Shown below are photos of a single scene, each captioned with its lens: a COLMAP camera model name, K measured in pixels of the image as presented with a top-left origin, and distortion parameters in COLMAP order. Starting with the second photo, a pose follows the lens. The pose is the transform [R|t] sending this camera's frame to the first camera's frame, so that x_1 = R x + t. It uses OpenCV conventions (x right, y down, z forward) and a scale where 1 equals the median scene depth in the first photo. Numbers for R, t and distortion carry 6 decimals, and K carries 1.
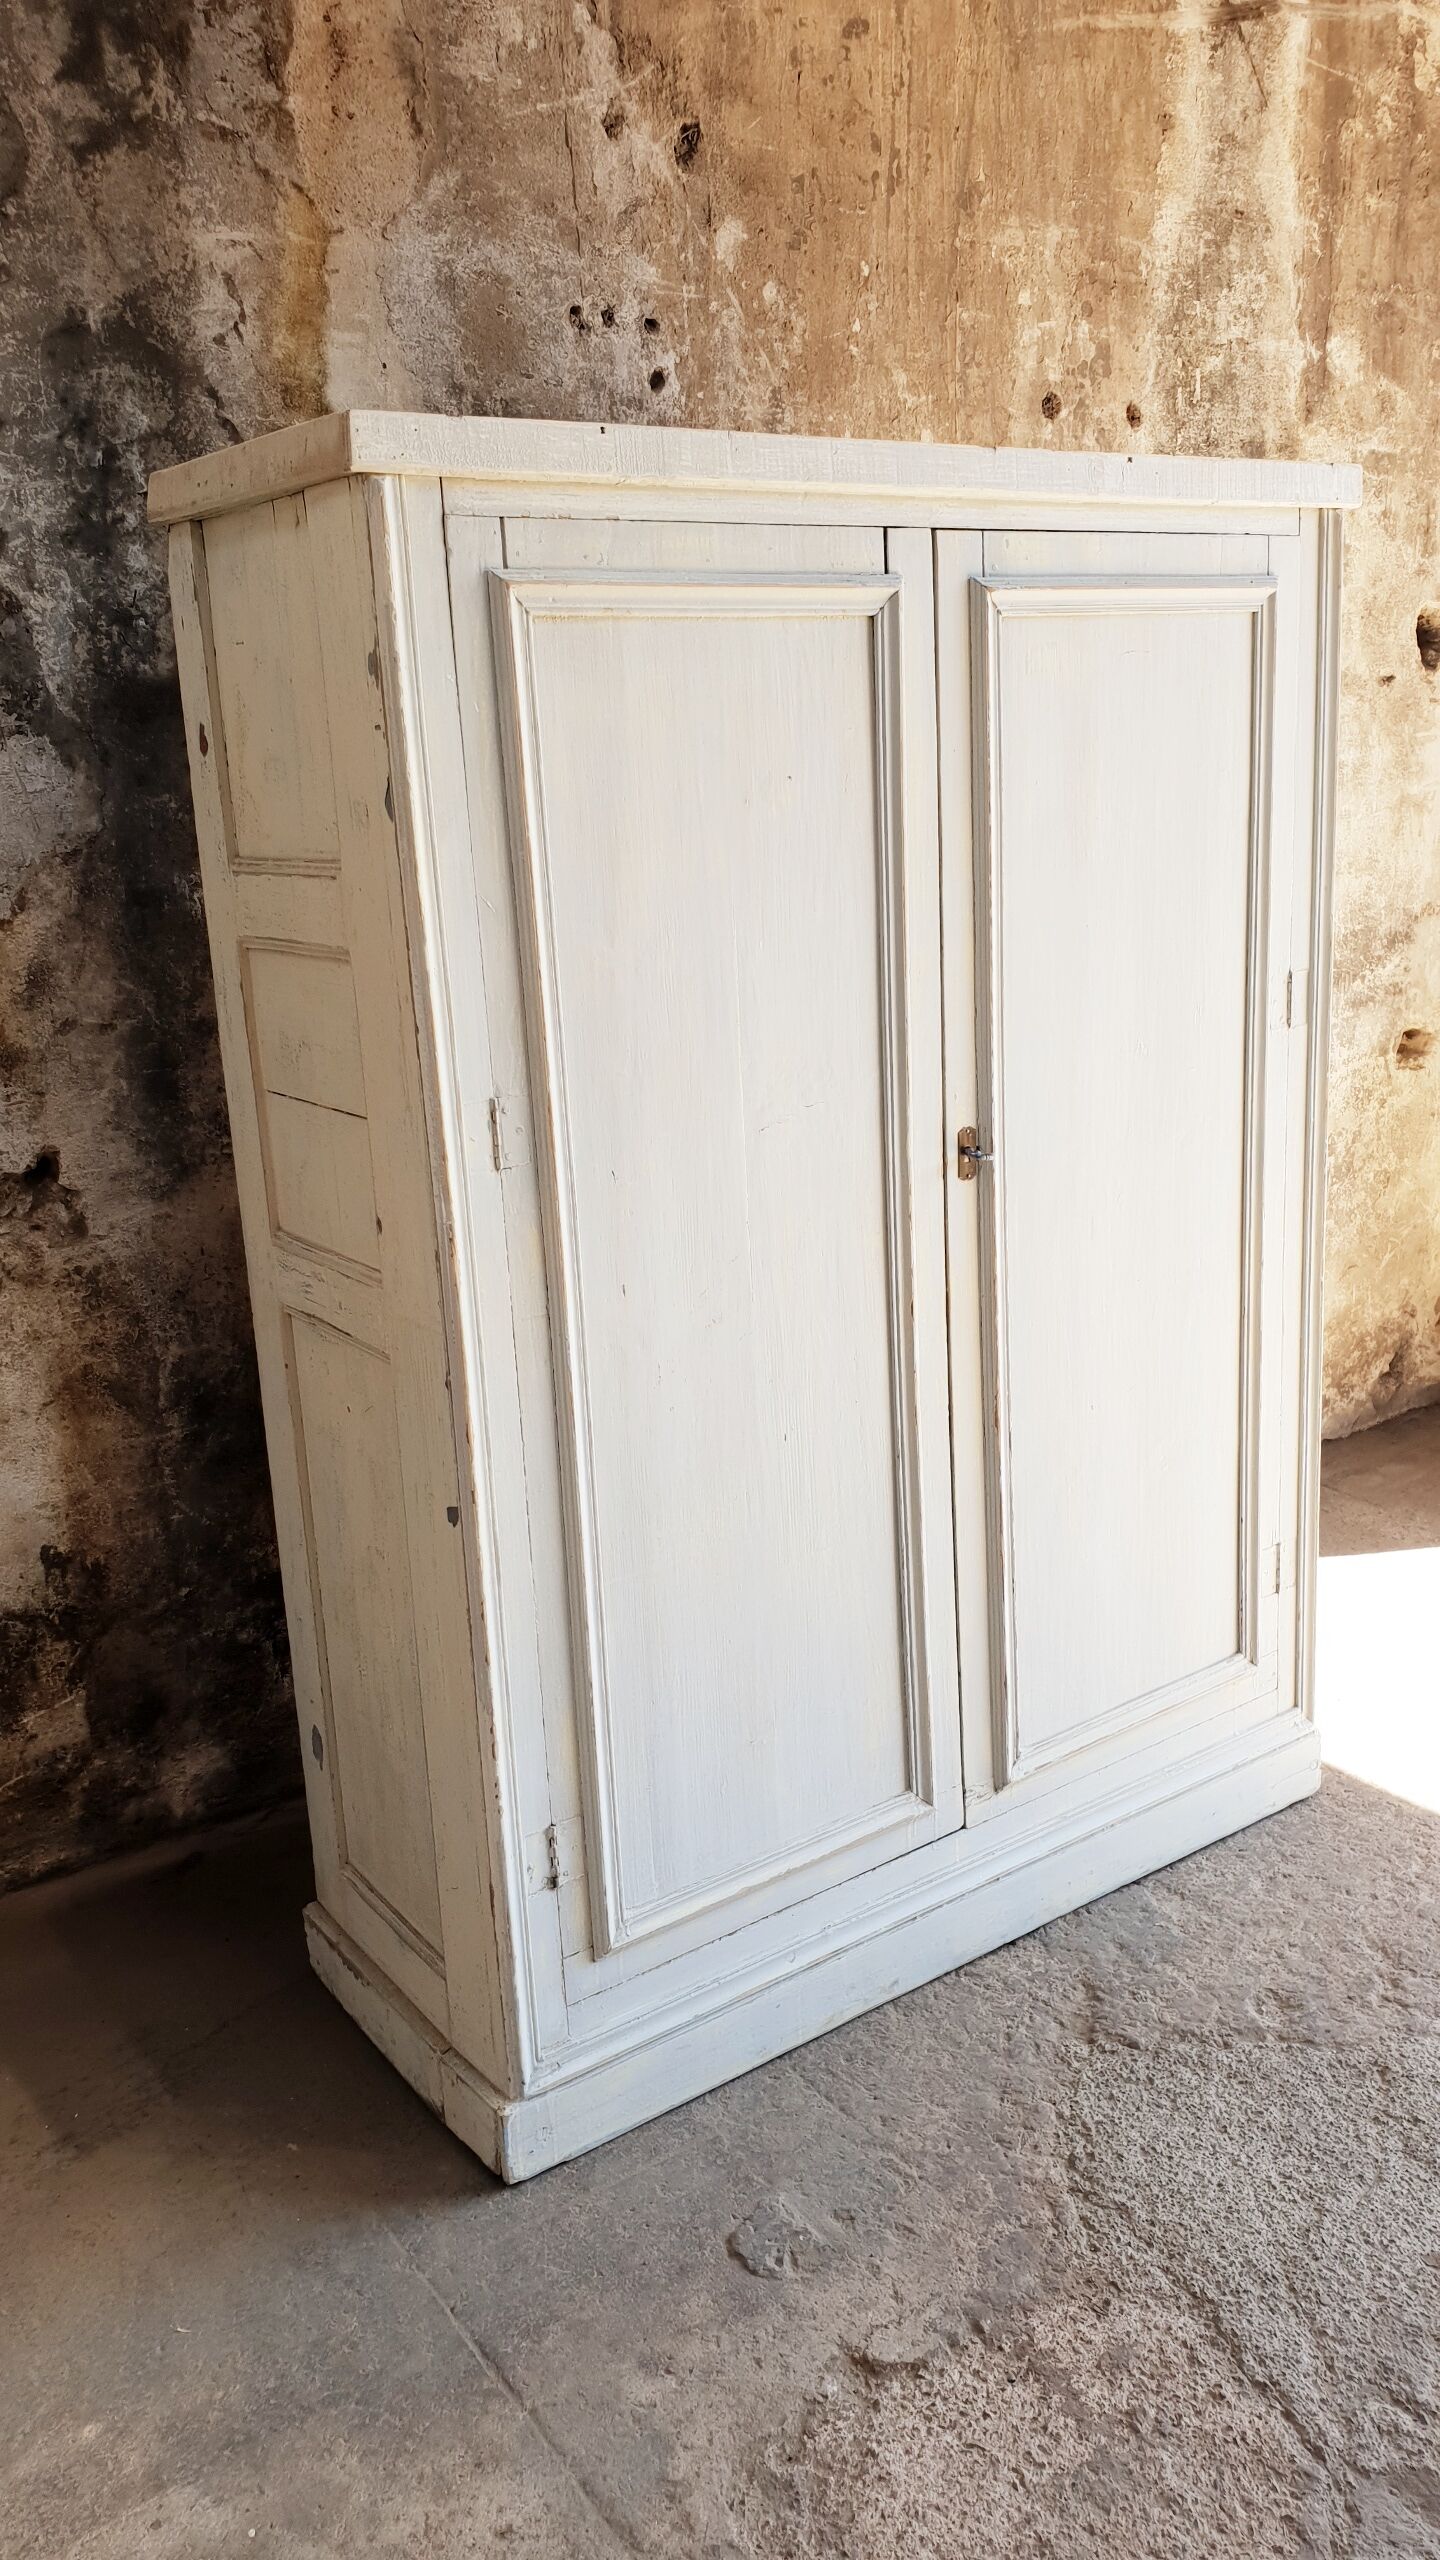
lens RADIAL K [[2021.9, 0, 746.4], [0, 2021.9, 1259.6], [0, 0, 1]] dist [-0.016470, 0.045135]
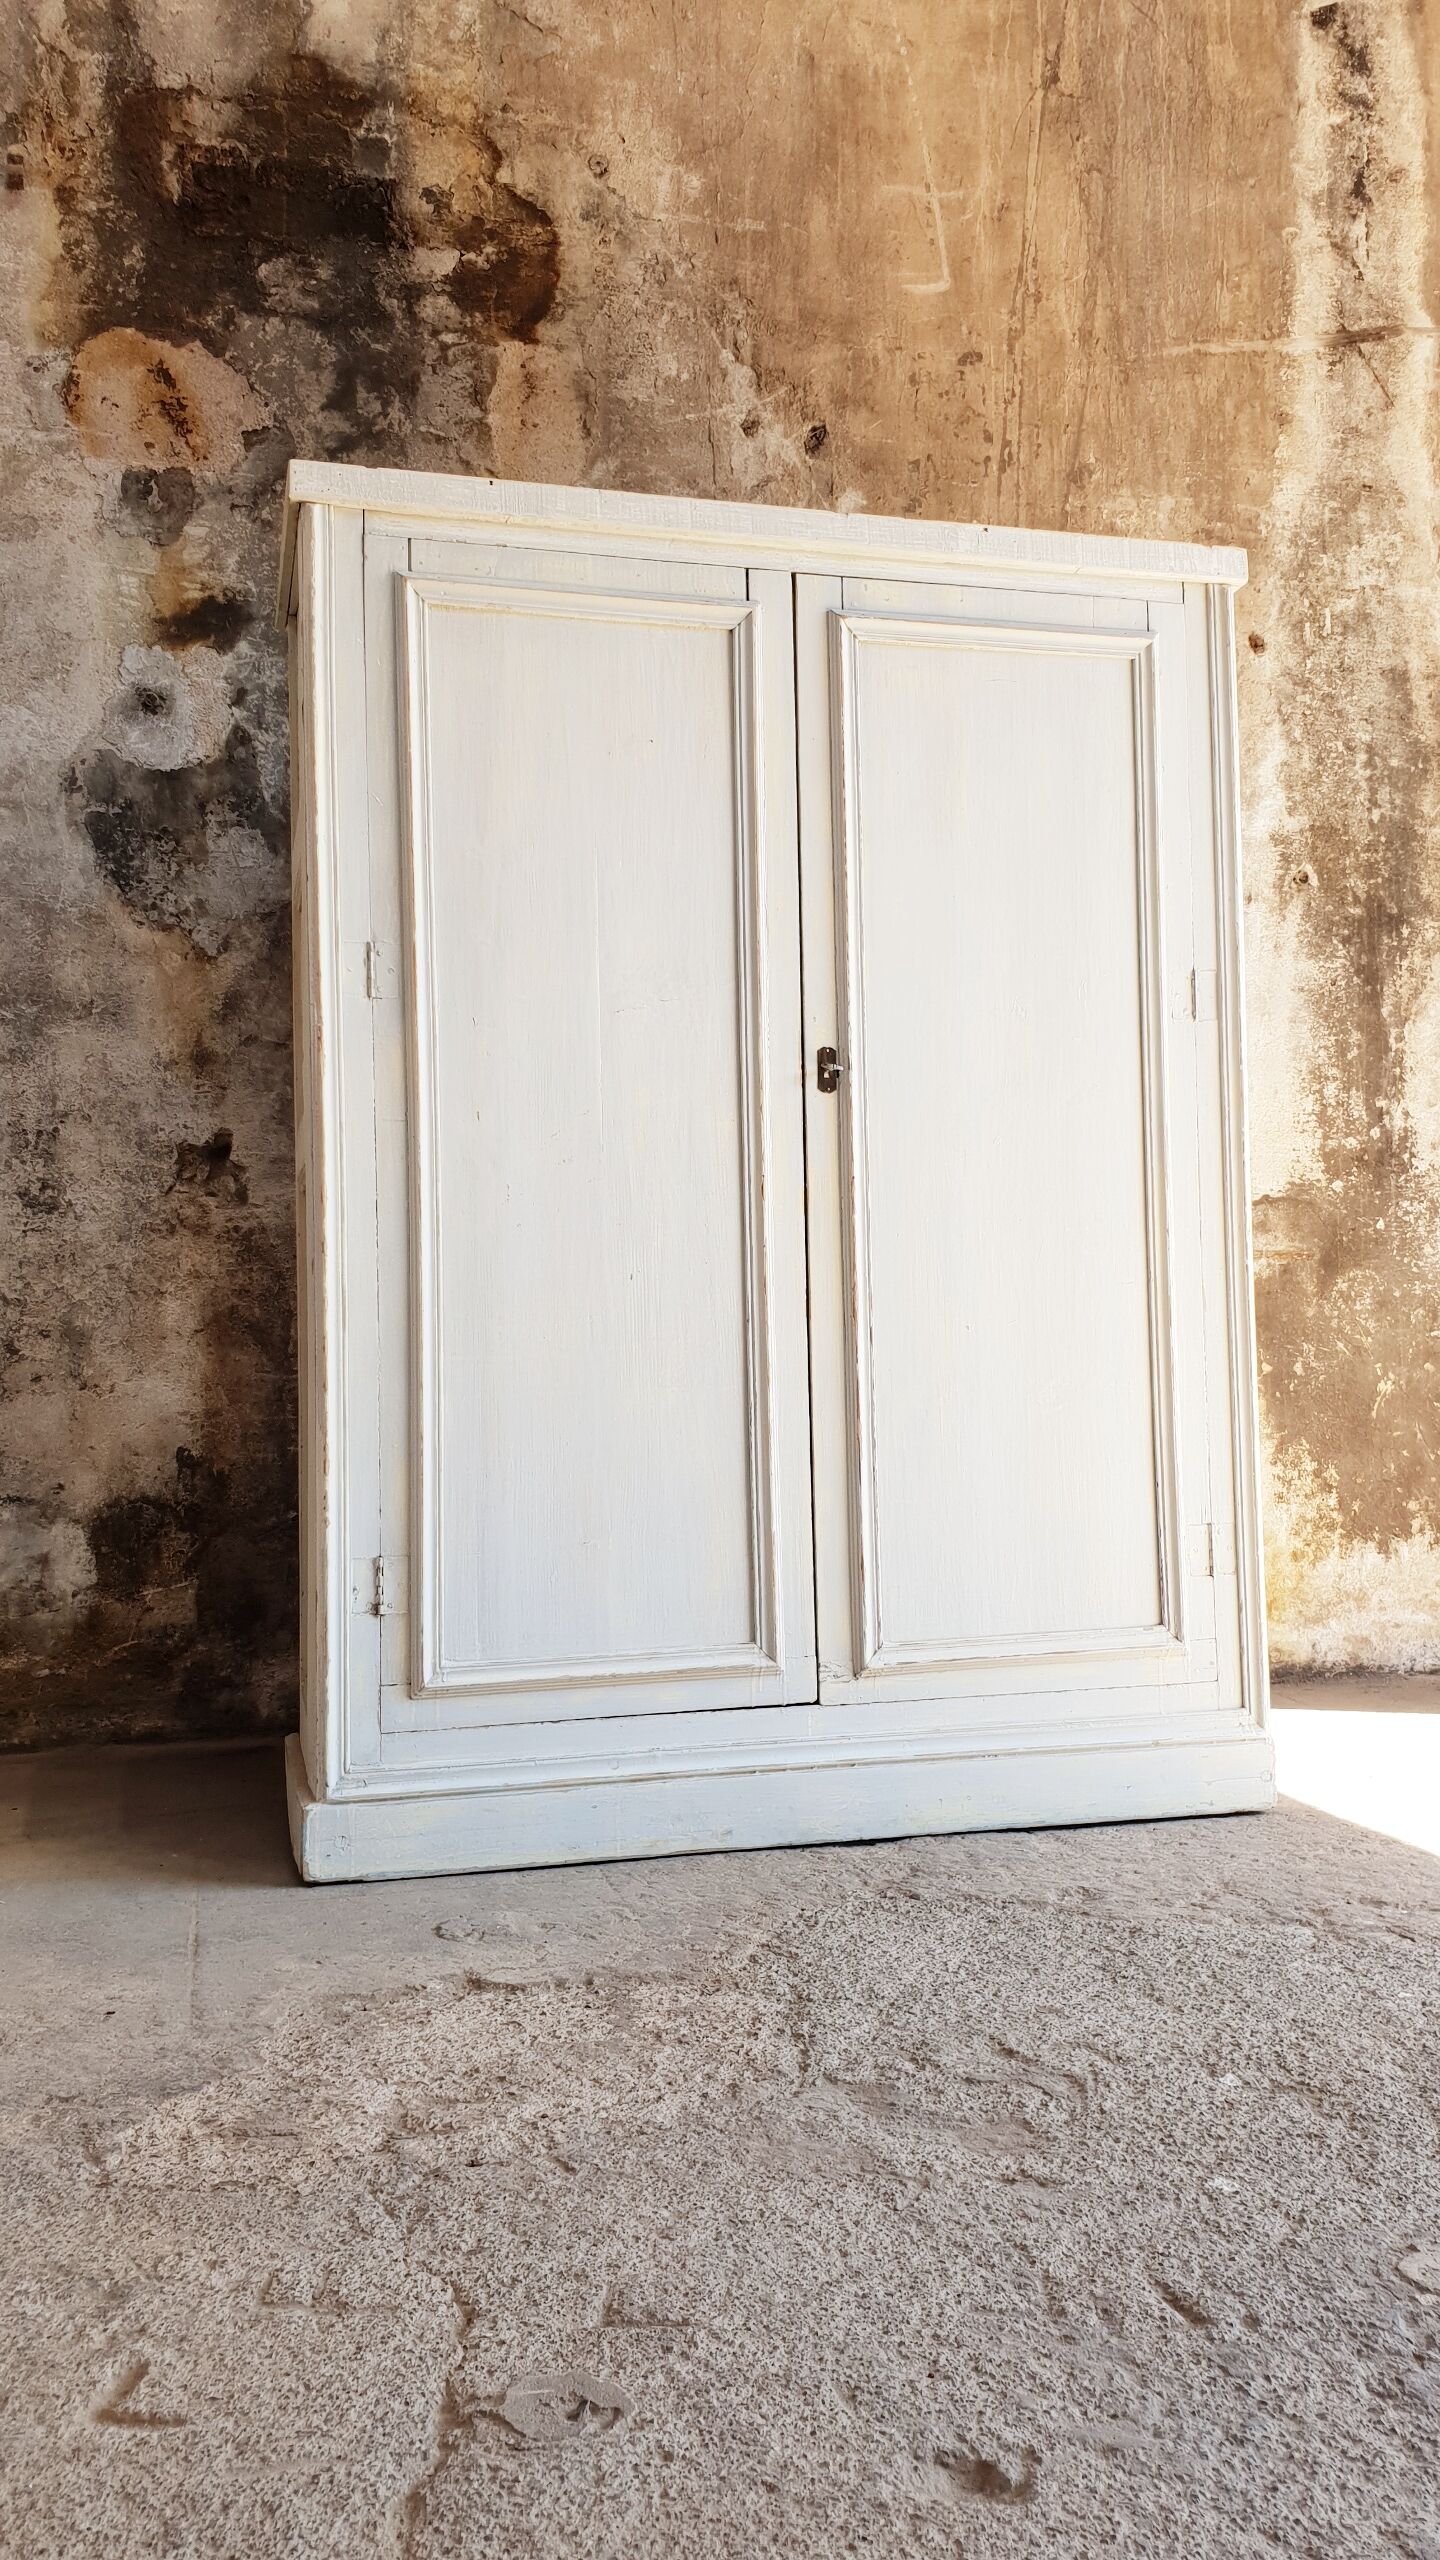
lens RADIAL K [[2021.9, 0, 751.6], [0, 2021.9, 1267.3], [0, 0, 1]] dist [-0.016470, 0.045135]
pose [[0.935408, 0.012305, -0.353356, 0.416945], [-0.111882, 0.958340, -0.262804, 0.319823], [0.335401, 0.285363, 0.897816, -0.032623]]
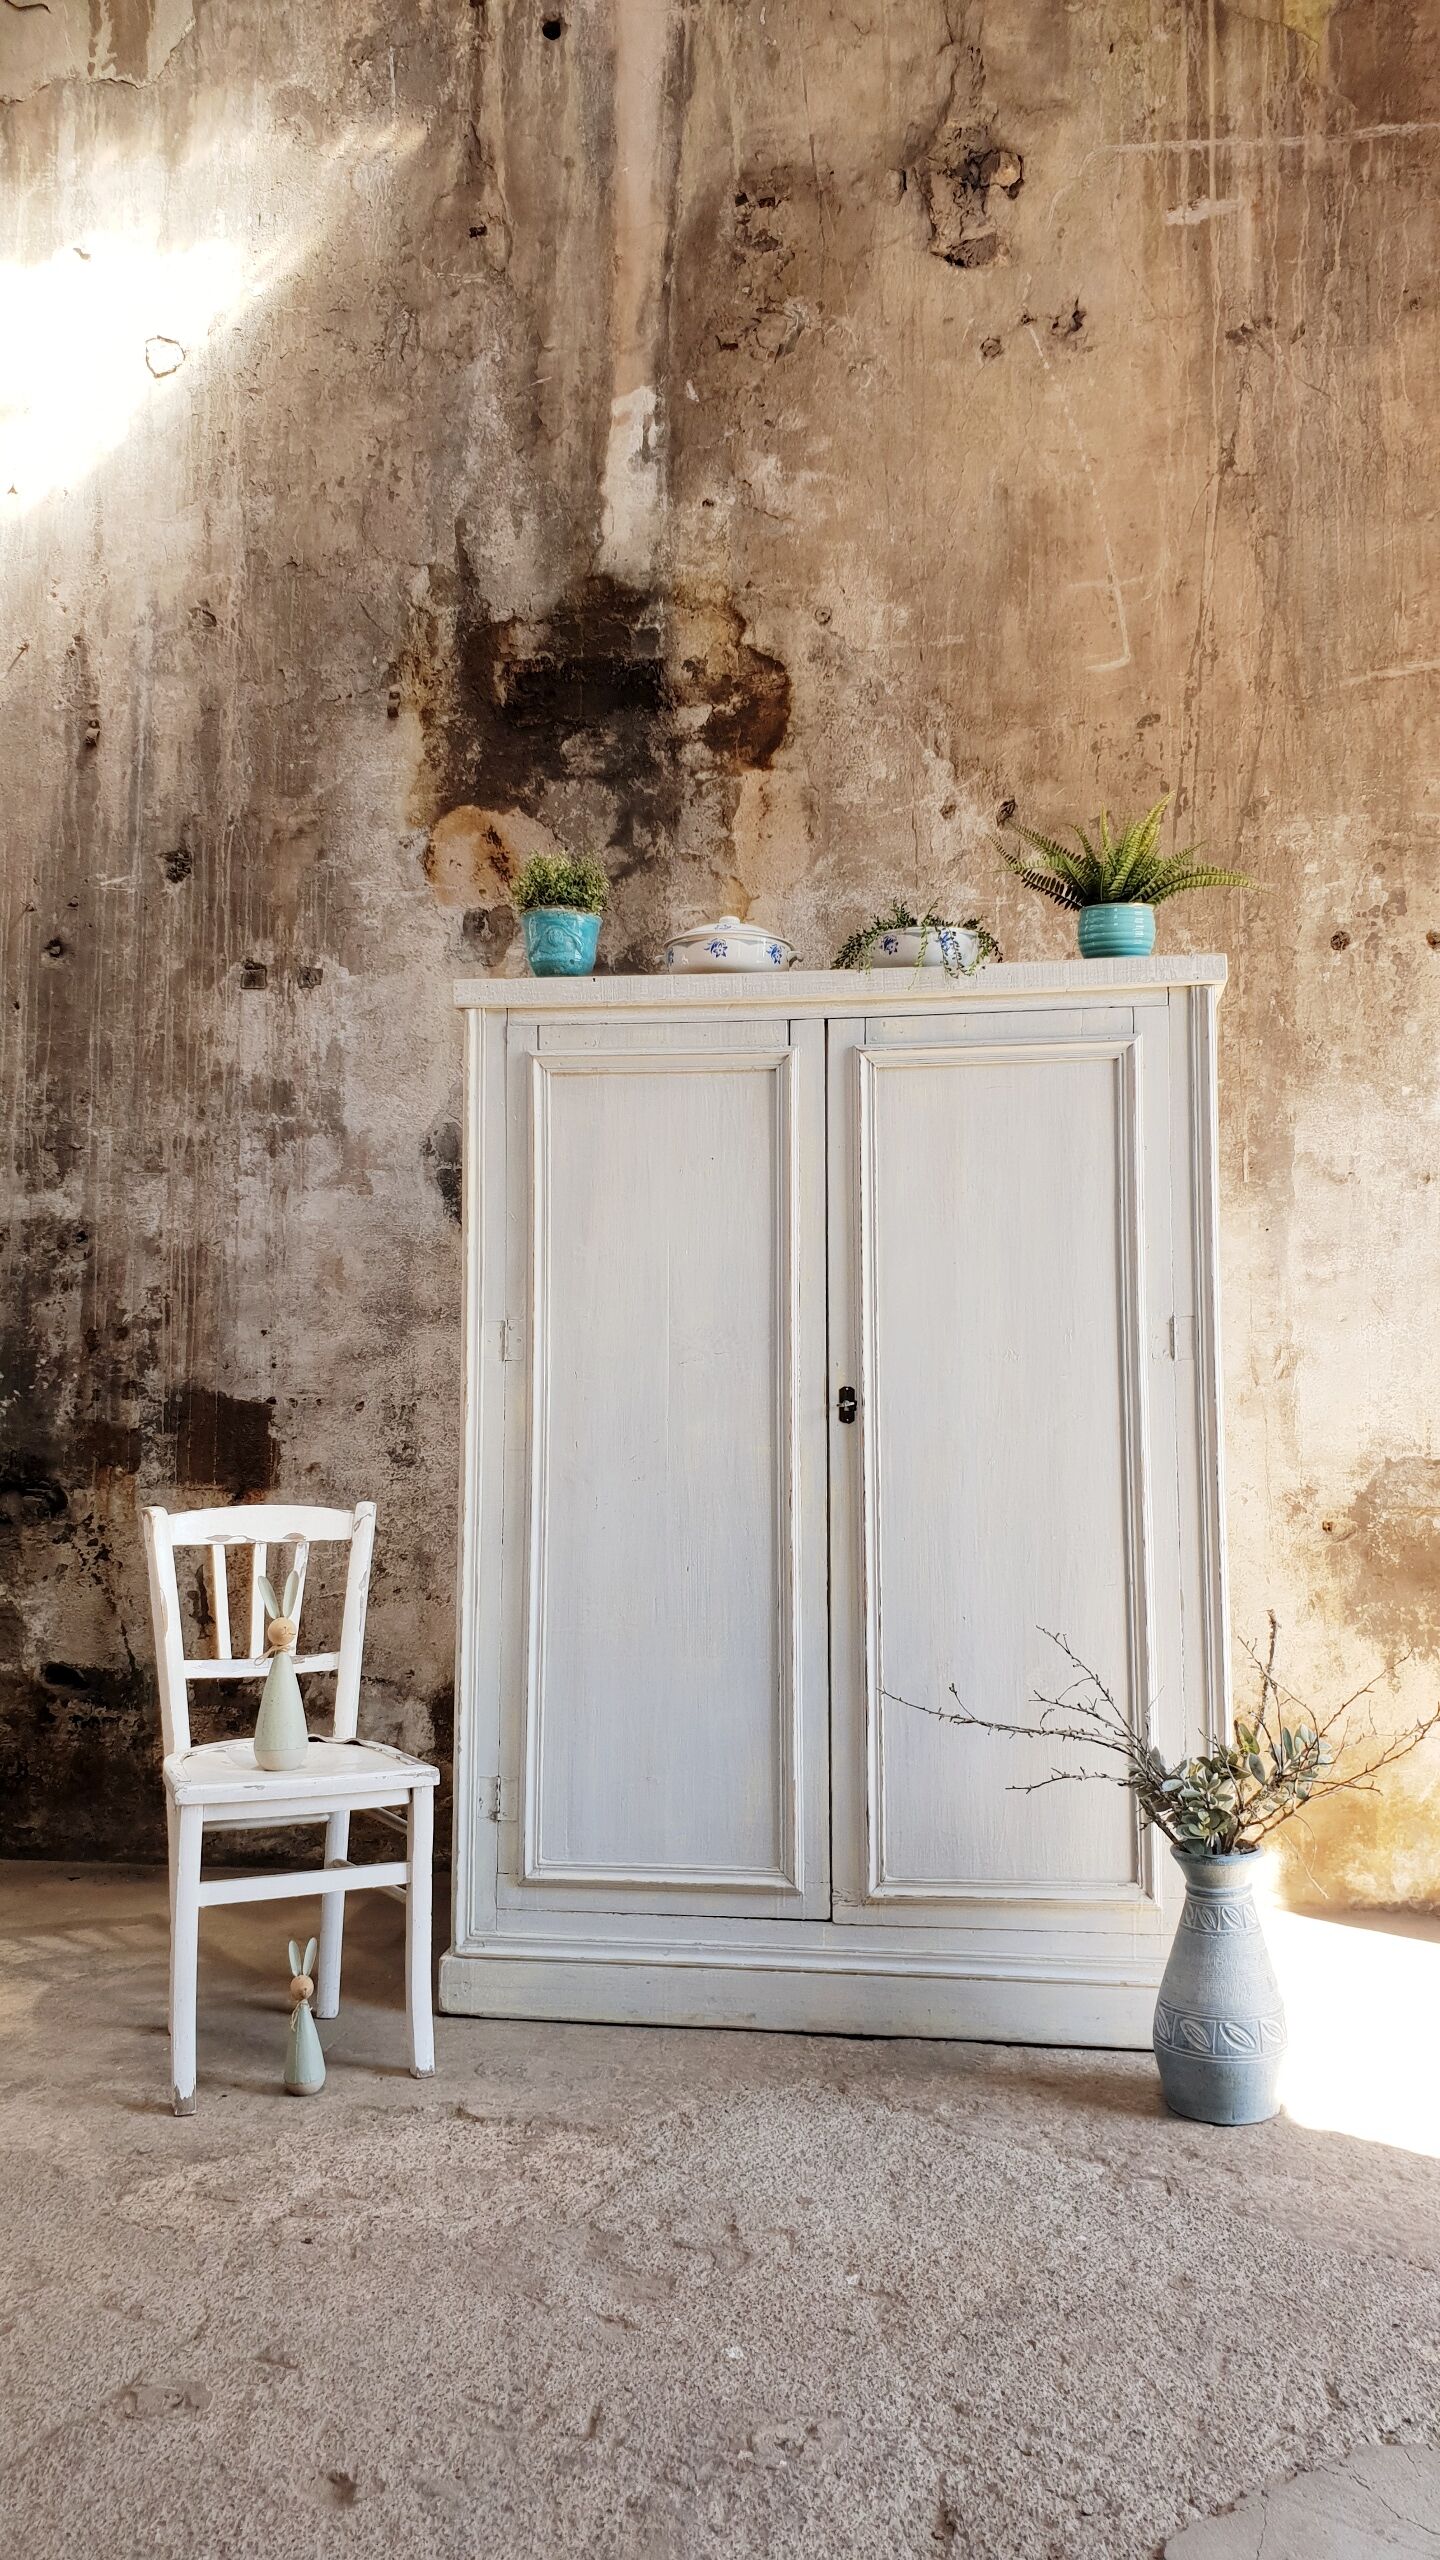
lens RADIAL K [[2021.9, 0, 755.8], [0, 2021.9, 1244.4], [0, 0, 1]] dist [-0.016470, 0.045135]
pose [[0.720931, -0.011031, -0.692919, 0.934595], [-0.204372, 0.952021, -0.227790, 0.157789], [0.662186, 0.305834, 0.684087, -0.081382]]
